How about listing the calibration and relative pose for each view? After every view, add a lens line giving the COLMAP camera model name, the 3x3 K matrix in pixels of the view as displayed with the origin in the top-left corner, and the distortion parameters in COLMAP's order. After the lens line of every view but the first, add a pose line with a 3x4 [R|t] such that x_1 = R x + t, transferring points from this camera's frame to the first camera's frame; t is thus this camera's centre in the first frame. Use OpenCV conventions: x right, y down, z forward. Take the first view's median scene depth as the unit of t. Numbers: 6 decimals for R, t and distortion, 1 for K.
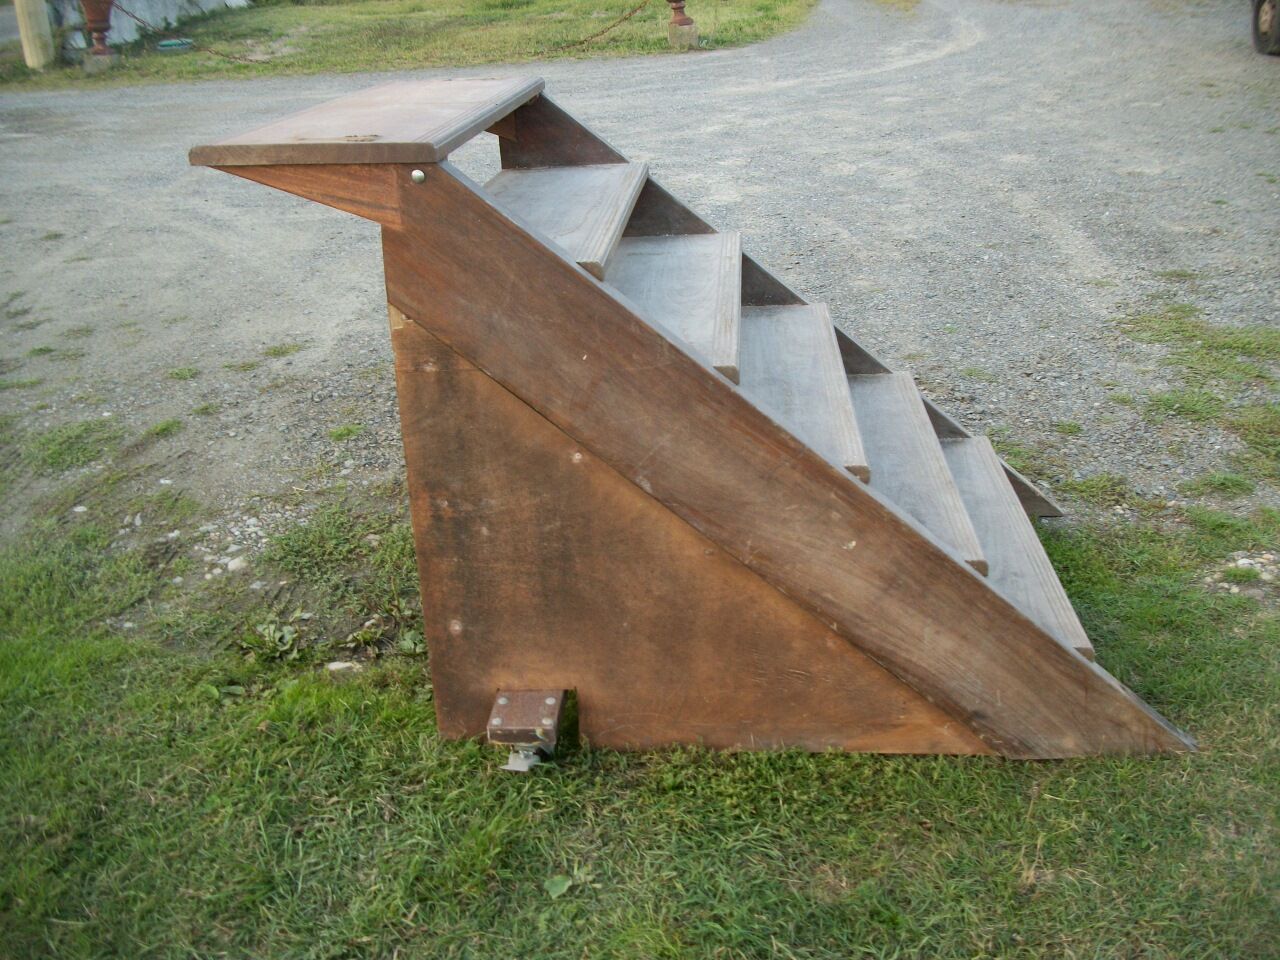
lens RADIAL K [[1237.9, 0, 667.2], [0, 1237.9, 477.0], [0, 0, 1]] dist [-0.147528, 0.080163]
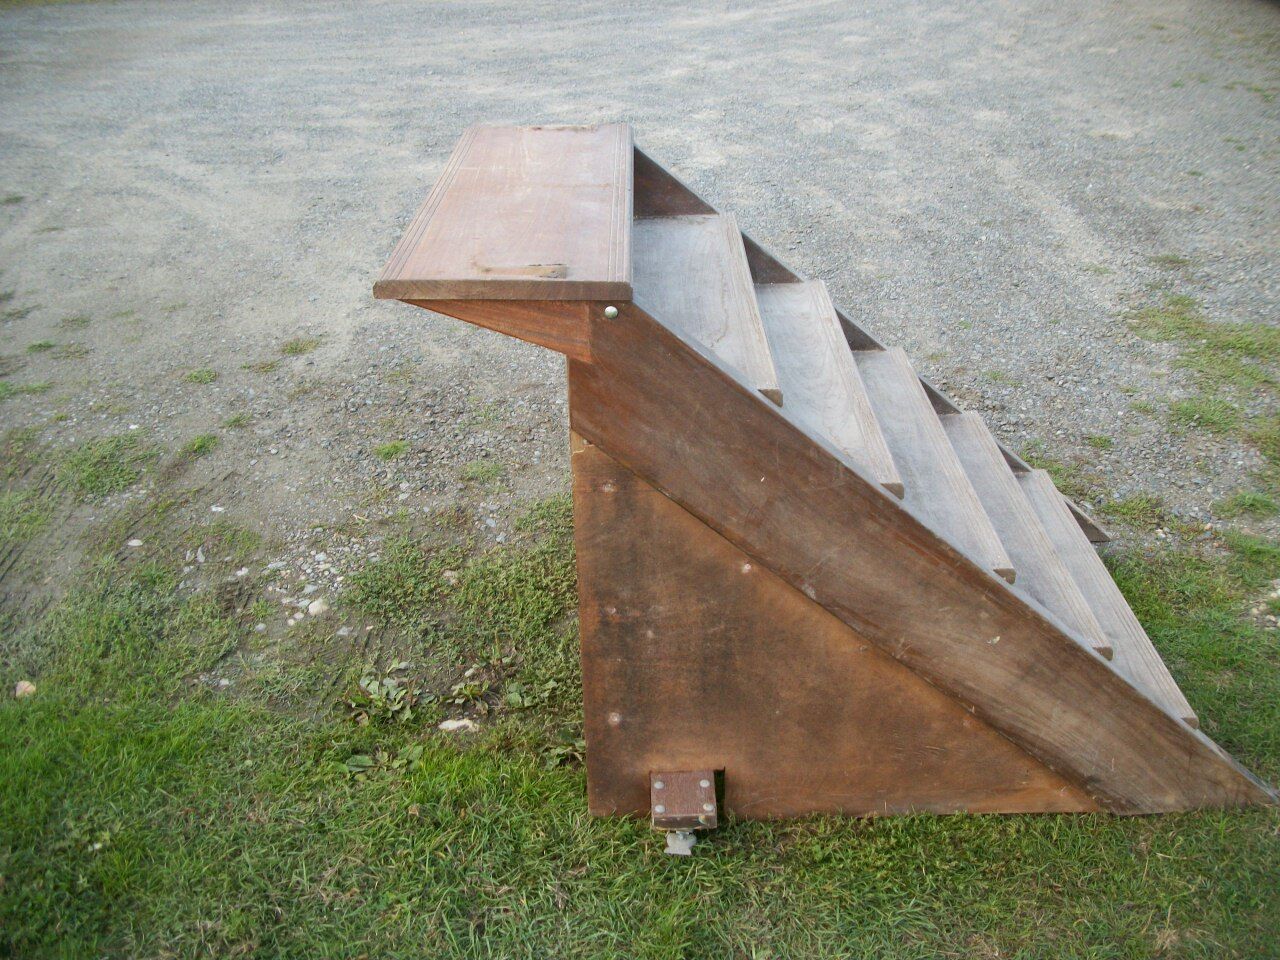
lens RADIAL K [[1237.9, 0, 667.2], [0, 1237.9, 477.0], [0, 0, 1]] dist [-0.147528, 0.080163]
pose [[0.996837, -0.014607, 0.078125, -0.152088], [0.007899, 0.996308, 0.085490, -0.125889], [-0.079085, -0.084602, 0.993271, -0.014259]]
